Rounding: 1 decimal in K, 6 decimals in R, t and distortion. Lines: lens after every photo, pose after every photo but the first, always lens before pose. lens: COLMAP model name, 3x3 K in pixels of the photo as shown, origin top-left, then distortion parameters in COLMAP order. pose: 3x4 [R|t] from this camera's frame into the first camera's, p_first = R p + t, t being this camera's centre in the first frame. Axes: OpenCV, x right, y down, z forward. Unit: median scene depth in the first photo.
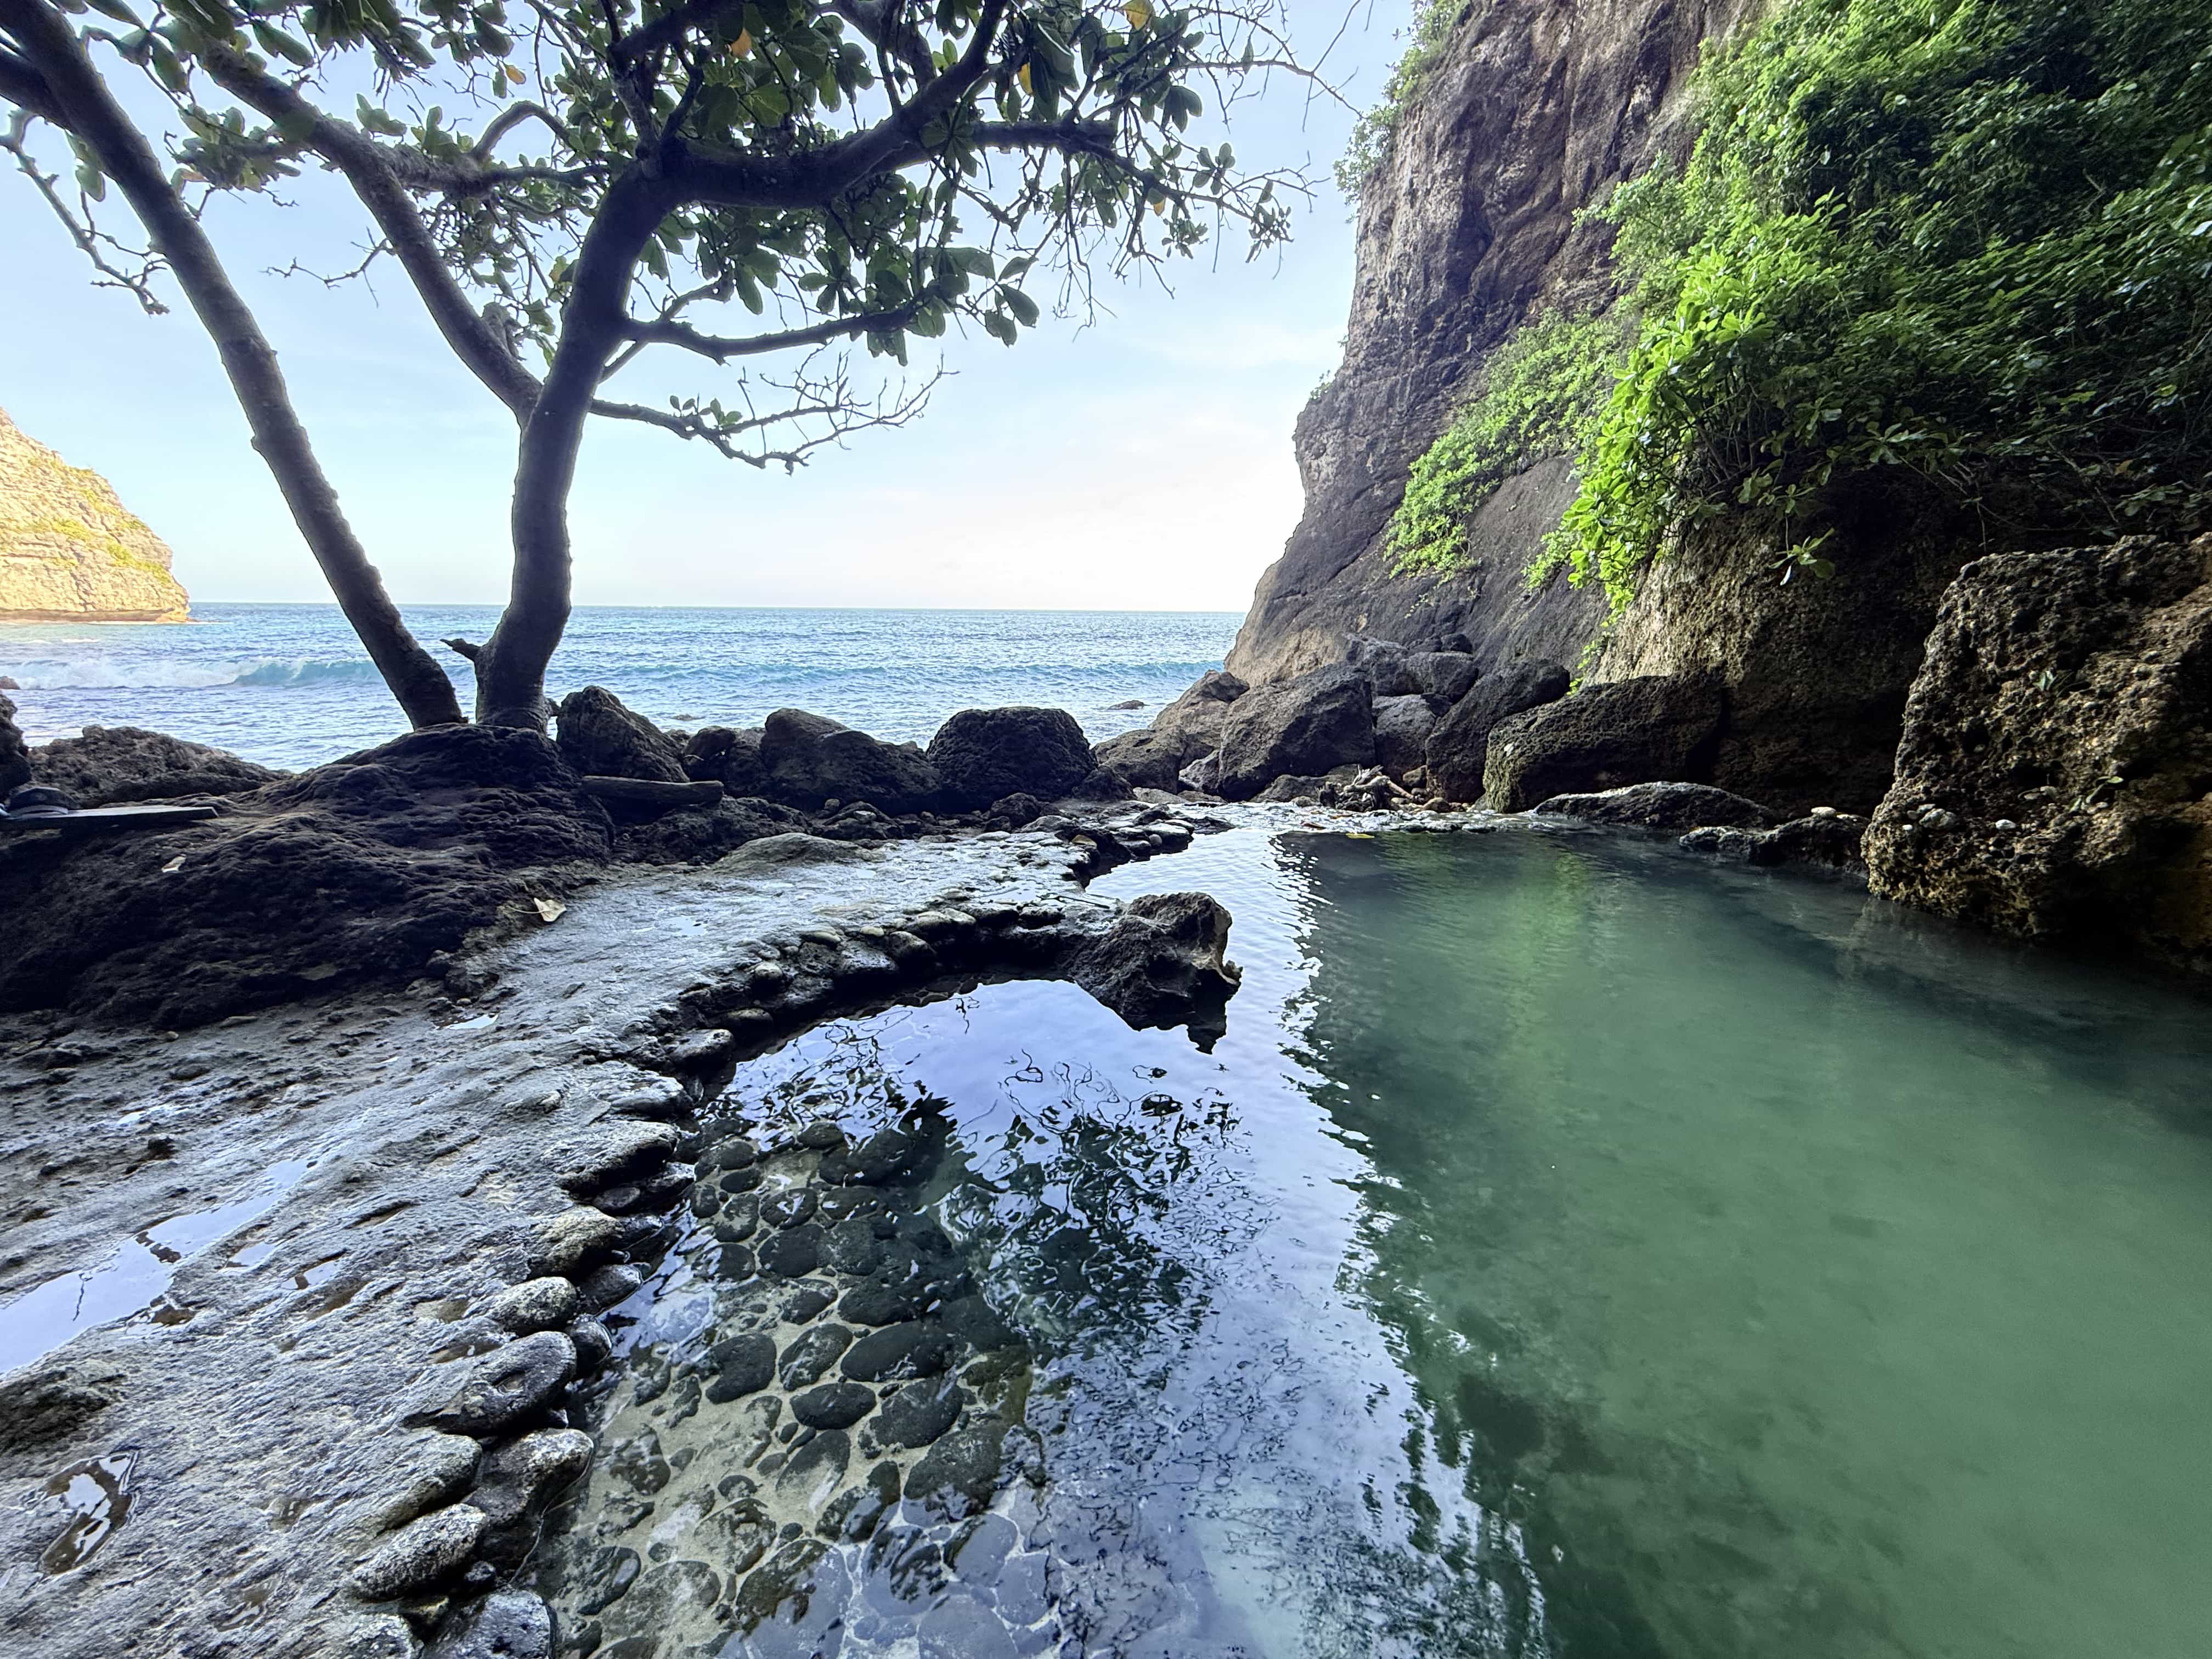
lens RADIAL K [[886.3, 0, 1094.5], [0, 886.3, 833.0], [0, 0, 1]] dist [0.003084, 0.000206]
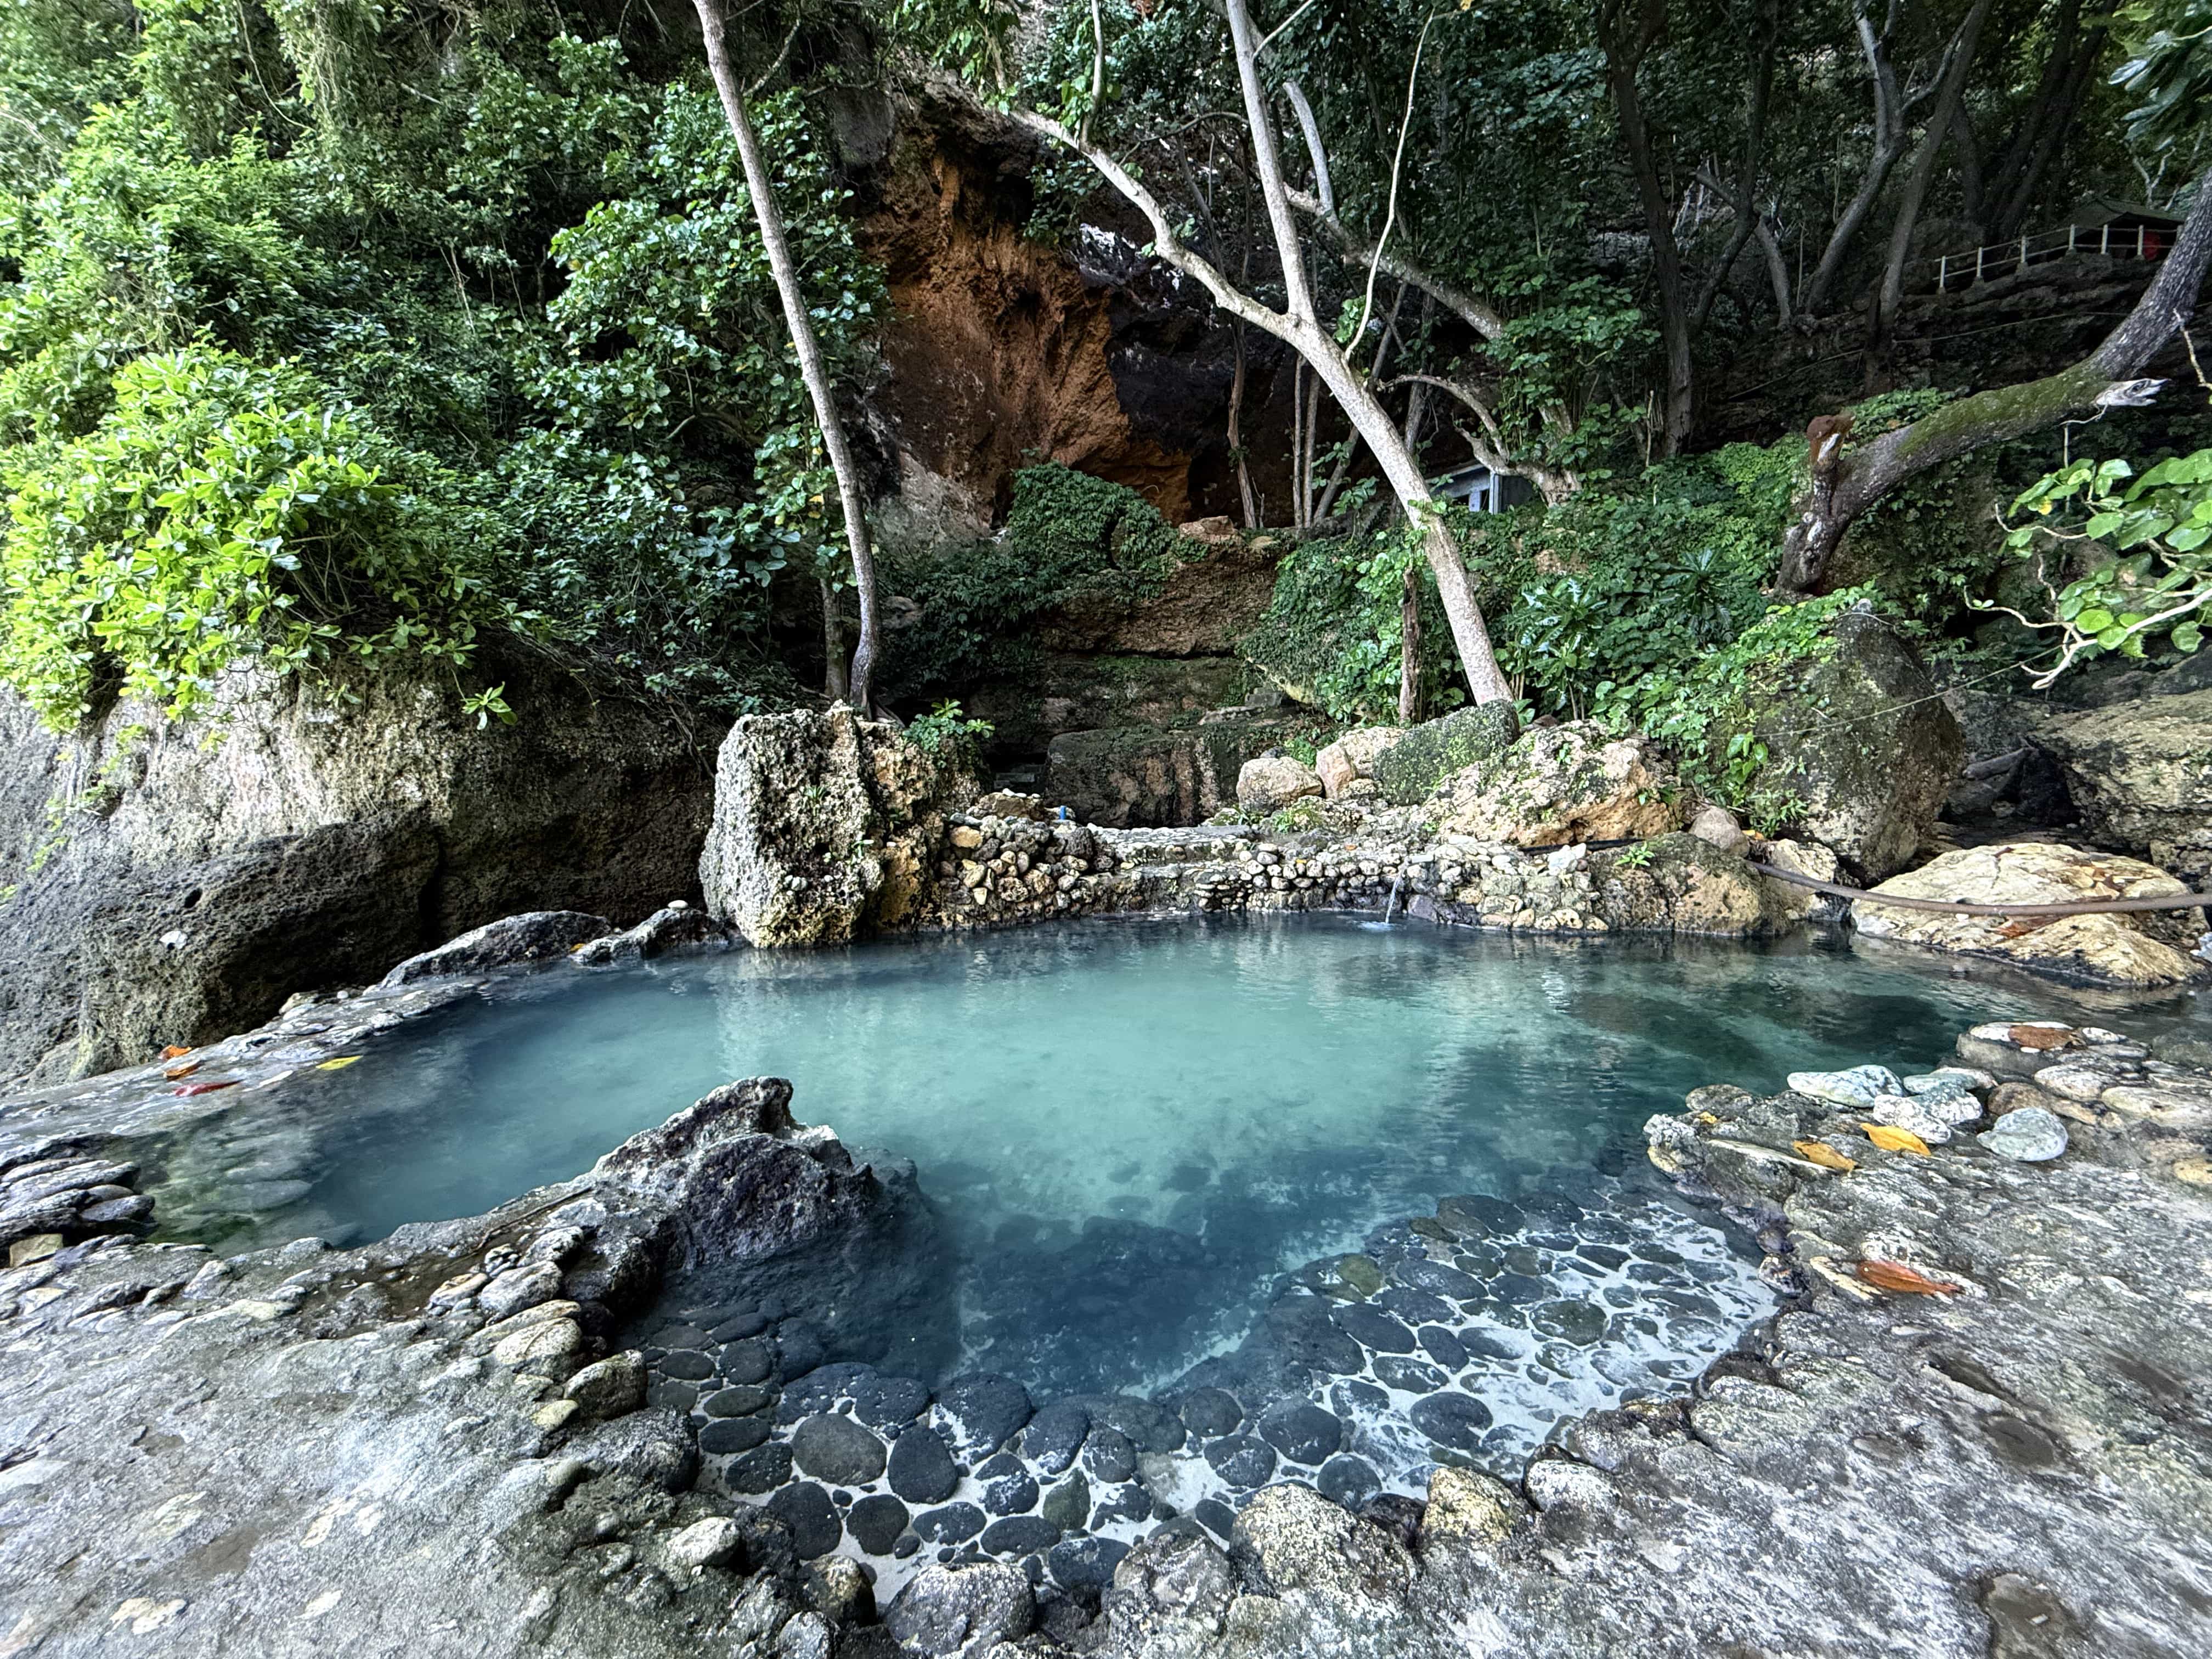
lens RADIAL K [[886.3, 0, 1114.4], [0, 886.3, 837.8], [0, 0, 1]] dist [0.003084, 0.000206]
pose [[-0.121685, -0.090051, 0.988475, -0.626827], [0.242954, 0.962880, 0.117628, -0.140978], [-0.962375, 0.254468, -0.095290, 0.610258]]
